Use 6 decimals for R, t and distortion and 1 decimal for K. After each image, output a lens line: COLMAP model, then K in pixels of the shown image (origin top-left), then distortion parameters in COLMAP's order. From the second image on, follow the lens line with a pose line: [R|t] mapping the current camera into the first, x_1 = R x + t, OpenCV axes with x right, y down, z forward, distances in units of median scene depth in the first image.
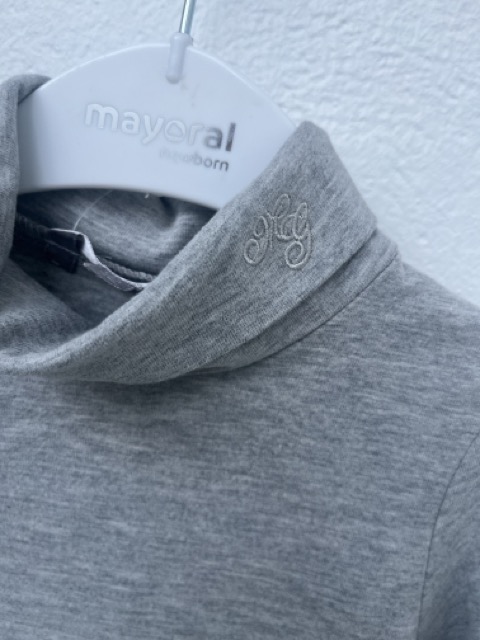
lens RADIAL K [[559.7, 0, 222.5], [0, 559.7, 334.3], [0, 0, 1]] dist [0.044644, -0.154984]
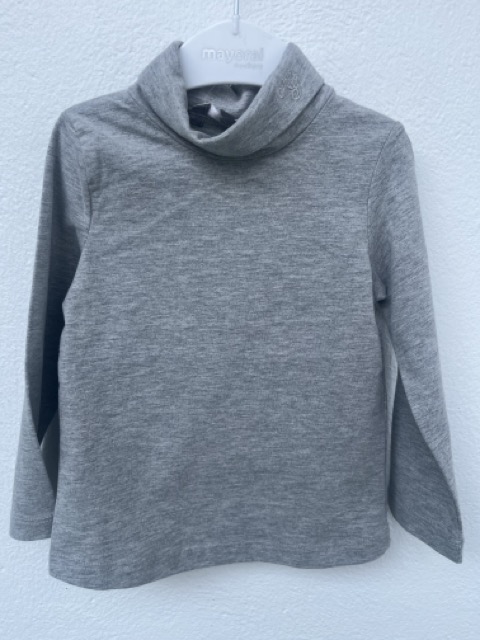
lens RADIAL K [[501.3, 0, 240.0], [0, 501.3, 320.0], [0, 0, 1]] dist [0.046865, -0.115598]
pose [[0.982516, -0.180992, 0.043632, -0.360944], [0.177374, 0.981203, 0.076018, 0.575010], [-0.056571, -0.066949, 0.996151, -1.207974]]
